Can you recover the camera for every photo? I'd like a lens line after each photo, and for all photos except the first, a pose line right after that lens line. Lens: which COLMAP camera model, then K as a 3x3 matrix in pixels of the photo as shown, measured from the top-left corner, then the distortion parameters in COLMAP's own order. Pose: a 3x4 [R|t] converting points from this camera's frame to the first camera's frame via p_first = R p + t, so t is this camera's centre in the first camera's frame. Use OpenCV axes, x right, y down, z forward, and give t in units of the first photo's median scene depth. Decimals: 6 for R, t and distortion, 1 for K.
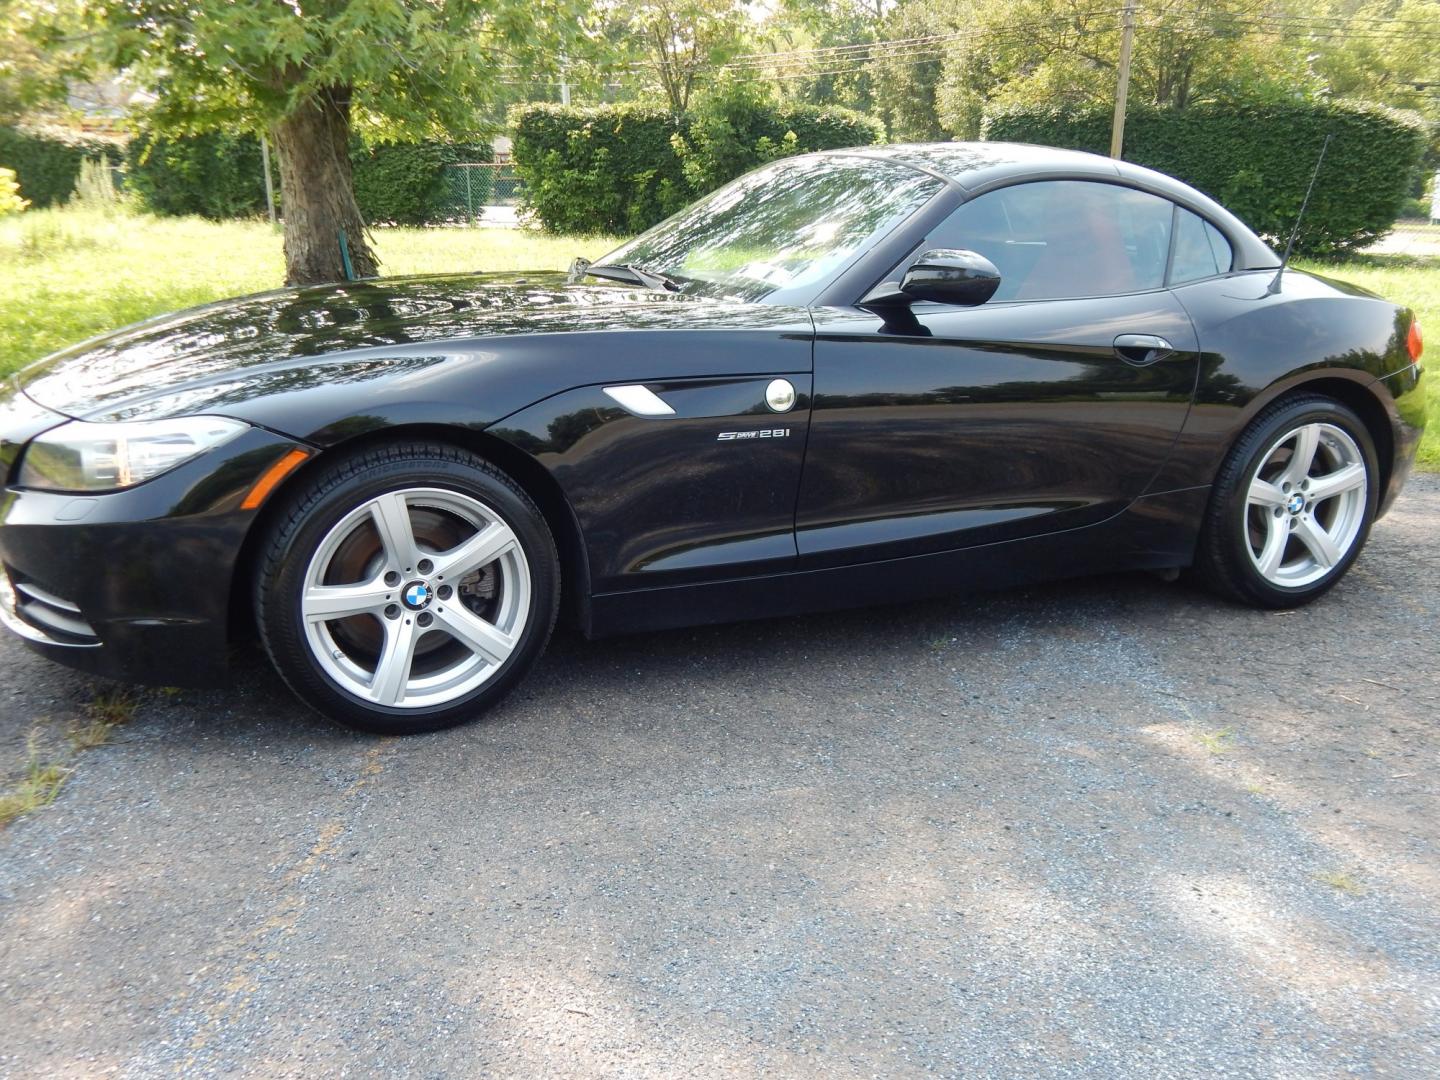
lens RADIAL K [[1366.3, 0, 706.0], [0, 1366.3, 547.0], [0, 0, 1]] dist [-0.019313, 0.000000]
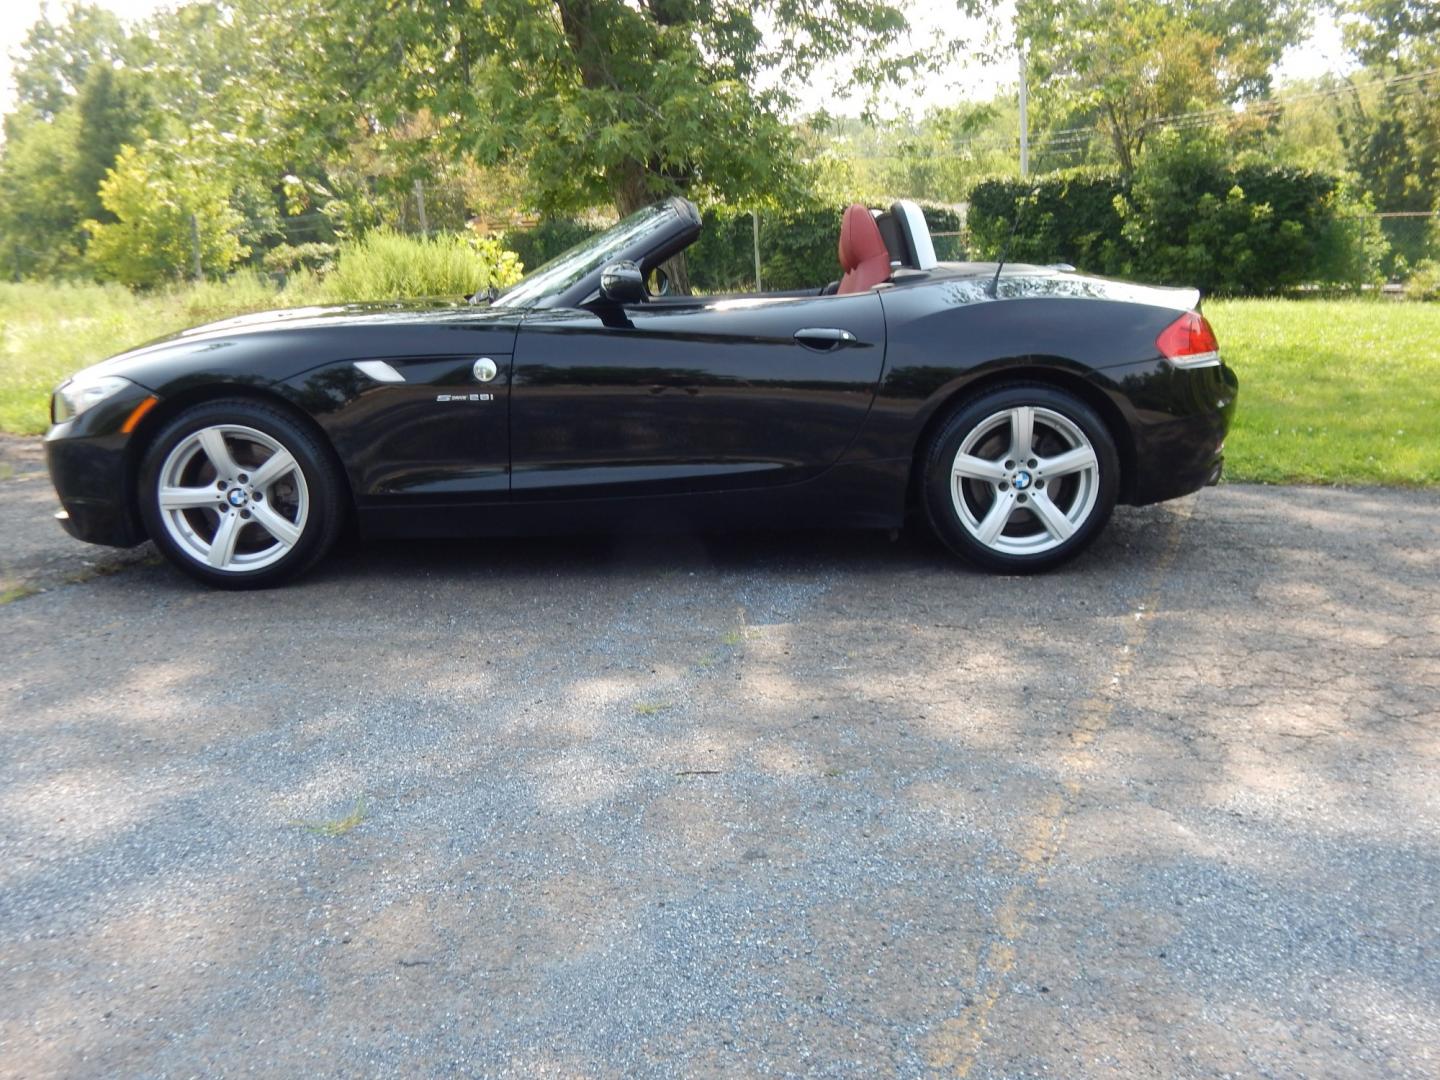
lens RADIAL K [[1366.3, 0, 724.5], [0, 1366.3, 538.3], [0, 0, 1]] dist [-0.019313, 0.000000]
pose [[0.914063, 0.043635, -0.403218, 0.130995], [-0.067529, 0.996692, -0.045224, 0.016477], [0.399910, 0.068566, 0.913986, -0.024452]]
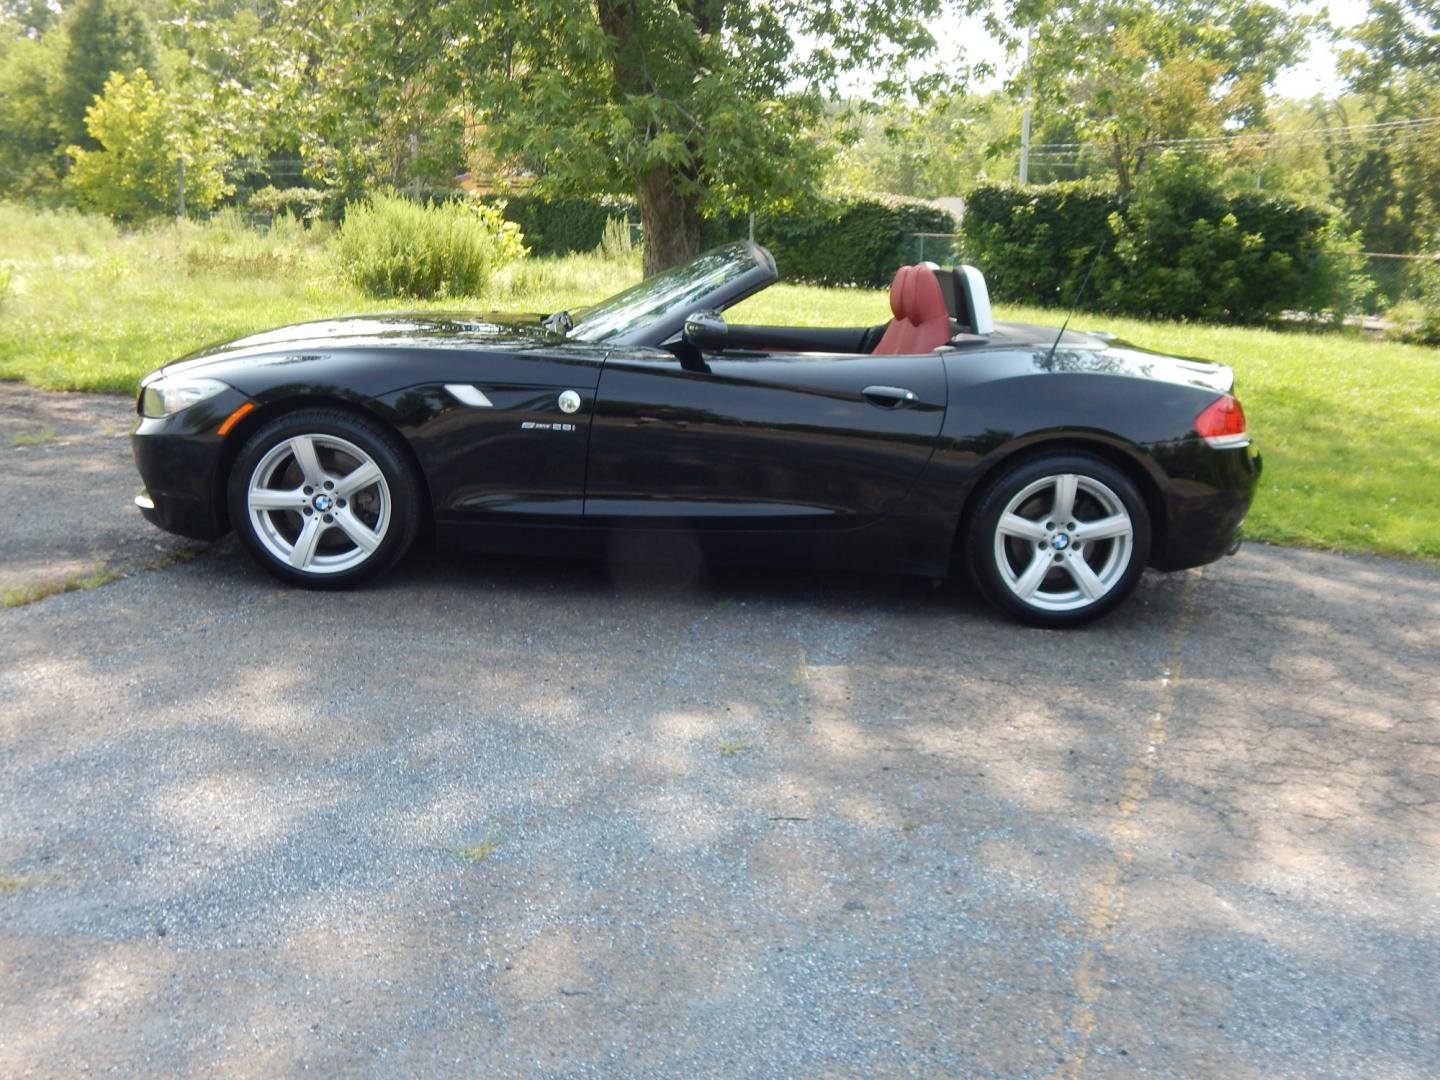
lens RADIAL K [[1366.3, 0, 714.5], [0, 1366.3, 547.0], [0, 0, 1]] dist [-0.019313, 0.000000]
pose [[0.918457, 0.122733, -0.375997, 0.119476], [-0.139944, 0.989983, -0.018694, 0.007606], [0.369936, 0.069788, 0.926432, -0.045096]]
